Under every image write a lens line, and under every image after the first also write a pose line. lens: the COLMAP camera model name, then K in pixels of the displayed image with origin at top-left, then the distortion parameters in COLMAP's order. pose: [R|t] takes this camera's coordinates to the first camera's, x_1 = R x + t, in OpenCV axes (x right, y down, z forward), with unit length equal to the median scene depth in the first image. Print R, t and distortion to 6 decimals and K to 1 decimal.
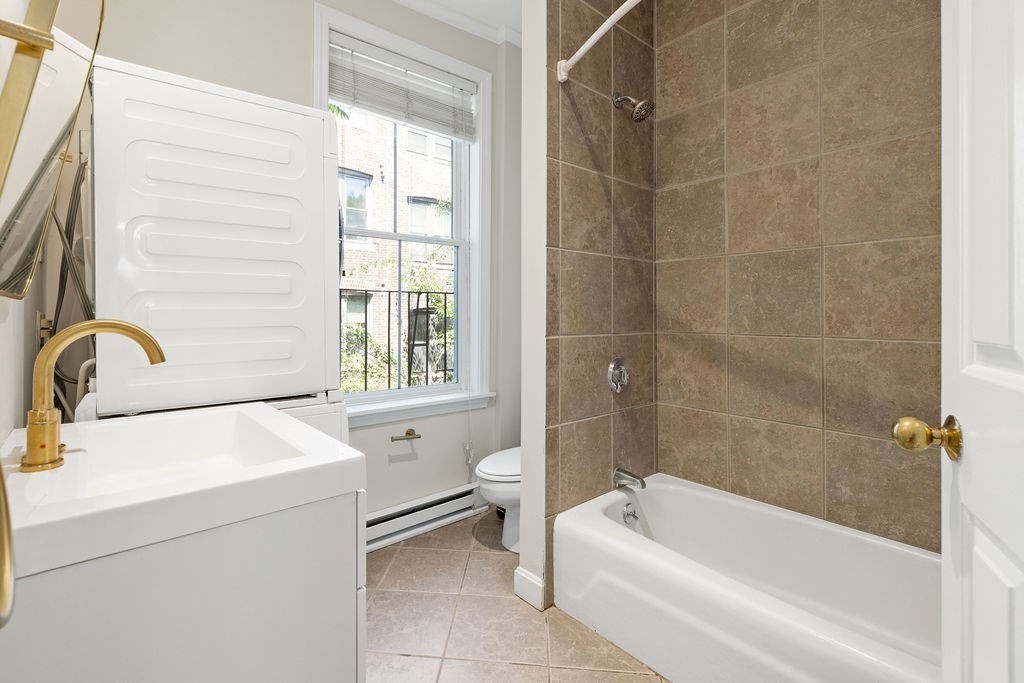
lens RADIAL K [[448.8, 0, 497.3], [0, 448.8, 316.3], [0, 0, 1]] dist [0.002002, 0.000771]
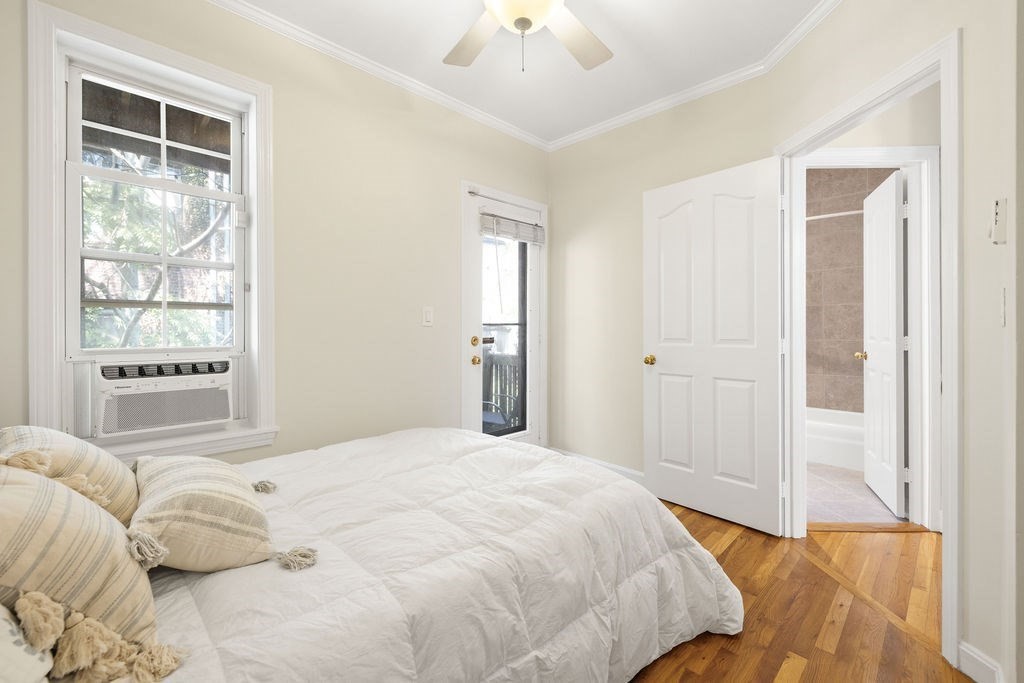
lens RADIAL K [[441.0, 0, 508.7], [0, 441.0, 329.7], [0, 0, 1]] dist [0.002632, 0.000291]
pose [[0.995077, -0.000341, 0.099107, -1.483219], [0.000444, 0.999999, -0.001012, -0.008120], [-0.099106, 0.001051, 0.995076, -1.513607]]
